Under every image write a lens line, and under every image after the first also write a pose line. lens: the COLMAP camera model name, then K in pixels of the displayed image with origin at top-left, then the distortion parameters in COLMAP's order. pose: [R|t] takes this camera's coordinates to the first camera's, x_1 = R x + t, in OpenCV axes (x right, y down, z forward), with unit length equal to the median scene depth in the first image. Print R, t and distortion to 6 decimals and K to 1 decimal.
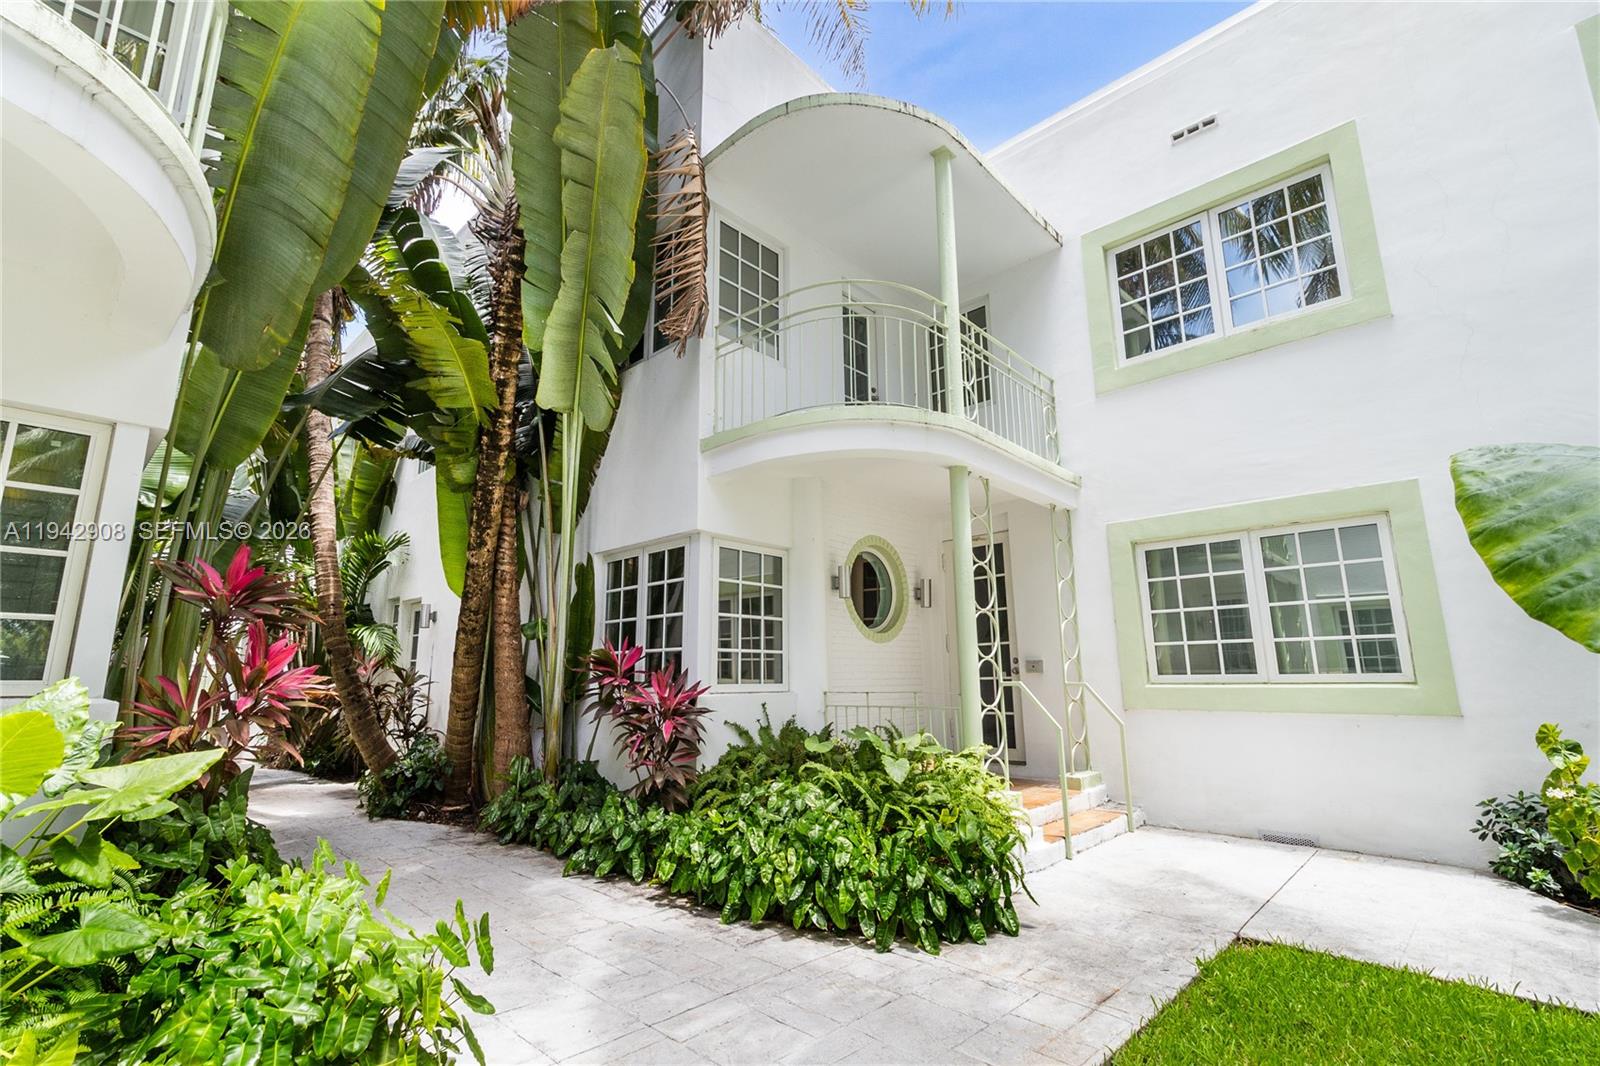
lens RADIAL K [[715.1, 0, 800.0], [0, 715.1, 533.0], [0, 0, 1]] dist [0.000259, 0.000124]
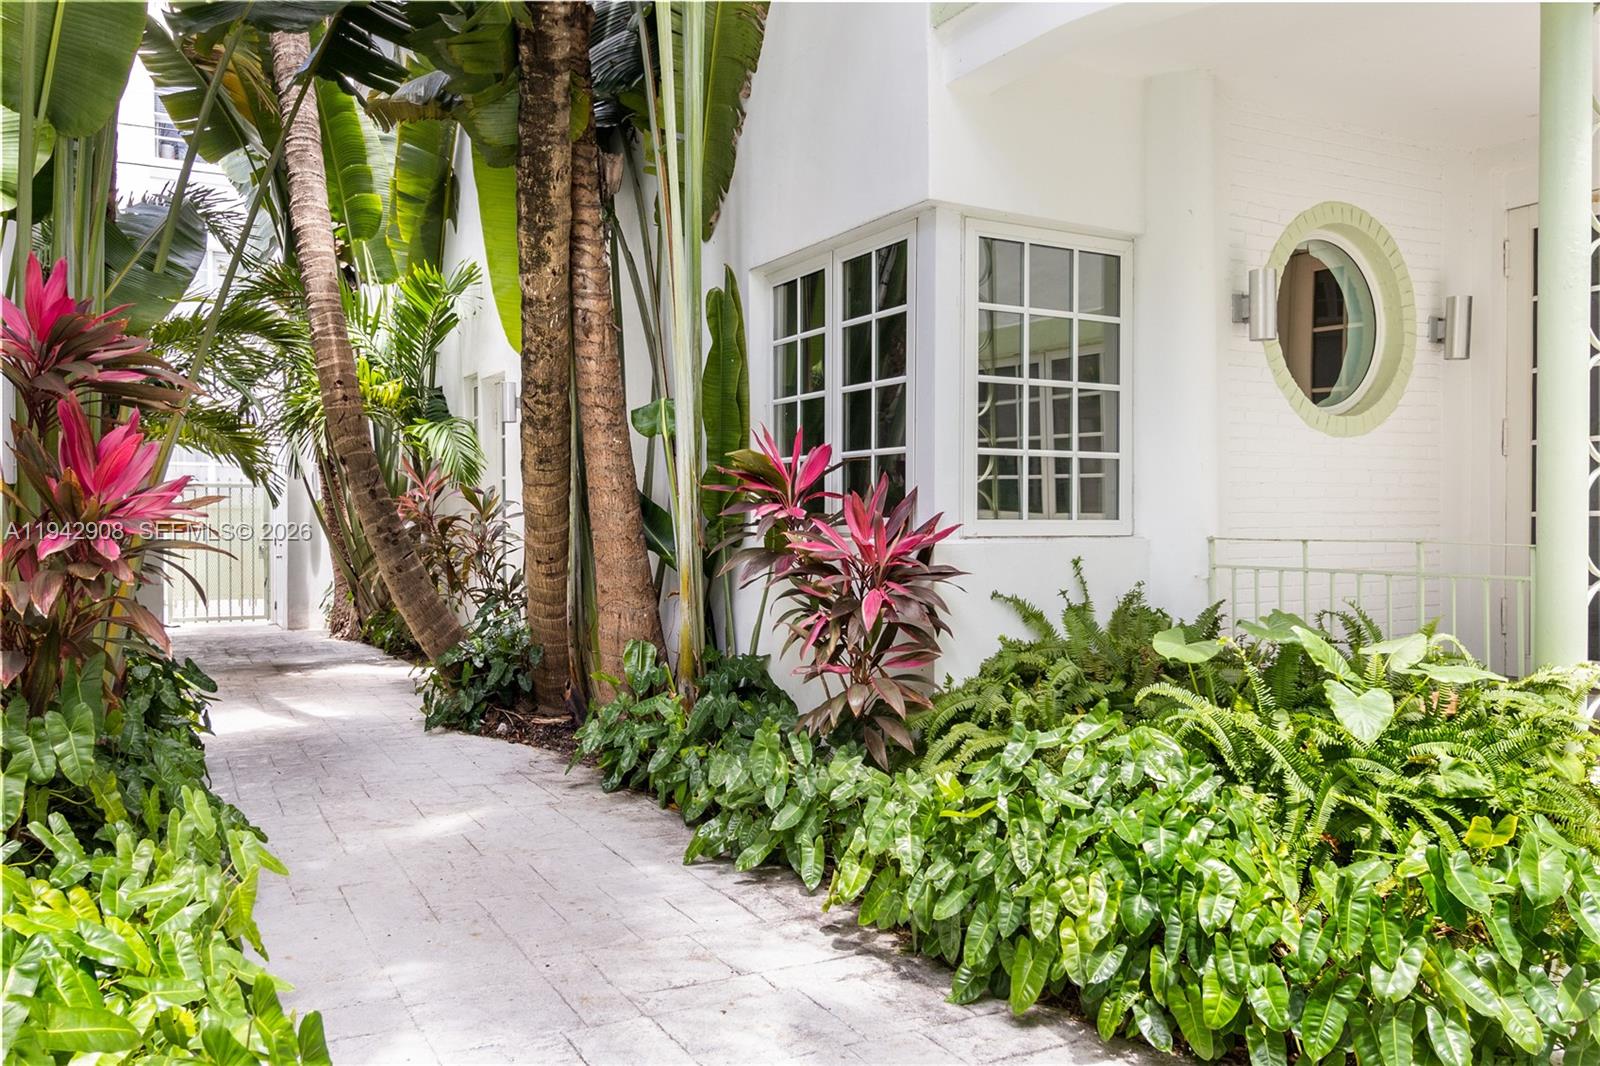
lens RADIAL K [[1242.7, 0, 800.0], [0, 1242.7, 533.0], [0, 0, 1]] dist [-0.005798, 0.002324]
pose [[0.952450, 0.012759, -0.304428, 0.032160], [0.053208, 0.976806, 0.207411, 0.040511], [0.300013, -0.213746, 0.929680, 0.184001]]
